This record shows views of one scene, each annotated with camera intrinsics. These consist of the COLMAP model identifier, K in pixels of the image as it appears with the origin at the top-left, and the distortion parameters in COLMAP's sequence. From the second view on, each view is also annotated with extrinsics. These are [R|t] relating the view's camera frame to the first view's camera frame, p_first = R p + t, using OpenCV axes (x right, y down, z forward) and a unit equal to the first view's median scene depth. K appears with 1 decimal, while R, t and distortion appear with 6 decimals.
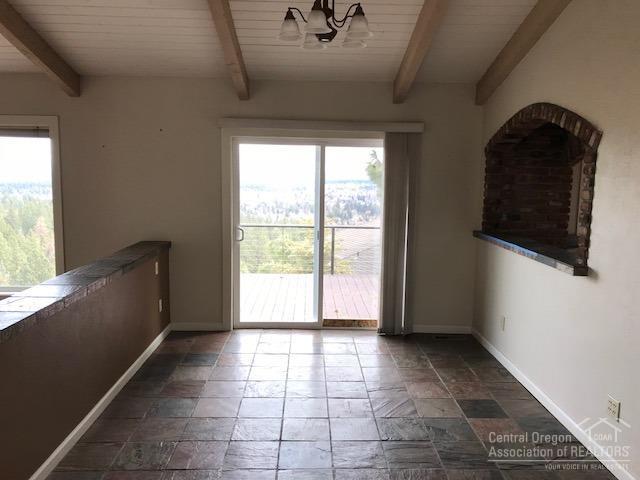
lens RADIAL K [[524.5, 0, 320.5], [0, 524.5, 238.9], [0, 0, 1]] dist [-0.009784, 0.010677]
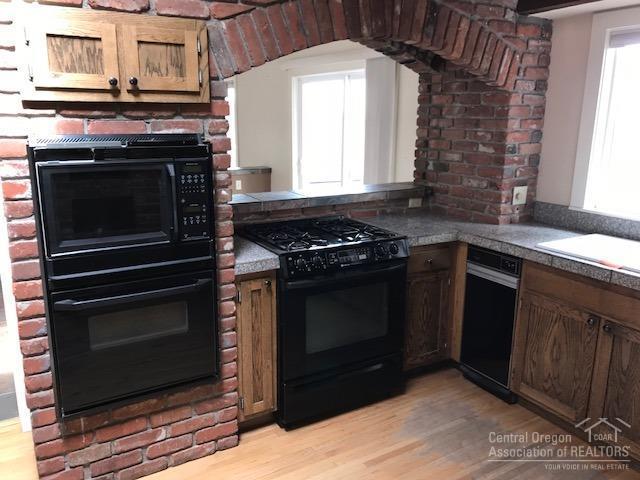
lens RADIAL K [[524.5, 0, 319.9], [0, 524.5, 240.0], [0, 0, 1]] dist [-0.009784, 0.010677]
pose [[0.501927, 0.189438, -0.843909, 0.910416], [-0.103246, 0.981865, 0.158999, -0.039267], [0.858726, 0.007324, 0.512383, 0.498499]]
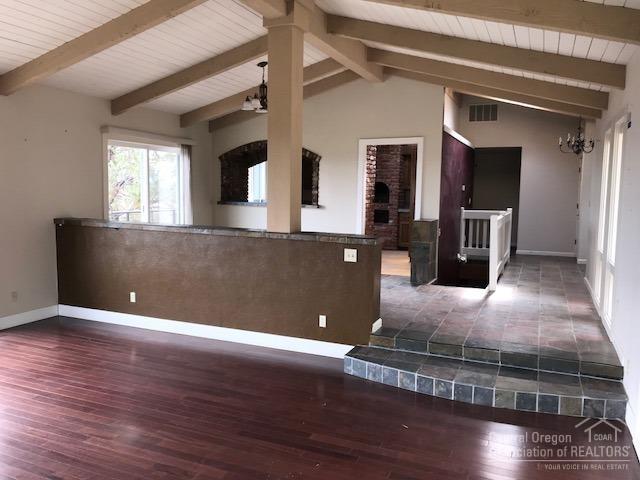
lens RADIAL K [[524.5, 0, 319.8], [0, 524.5, 240.0], [0, 0, 1]] dist [-0.009784, 0.010677]
pose [[0.411015, -0.092963, 0.906876, -1.293548], [0.093846, 0.993817, 0.059342, 0.046323], [-0.906785, 0.060716, 0.417197, -0.090922]]
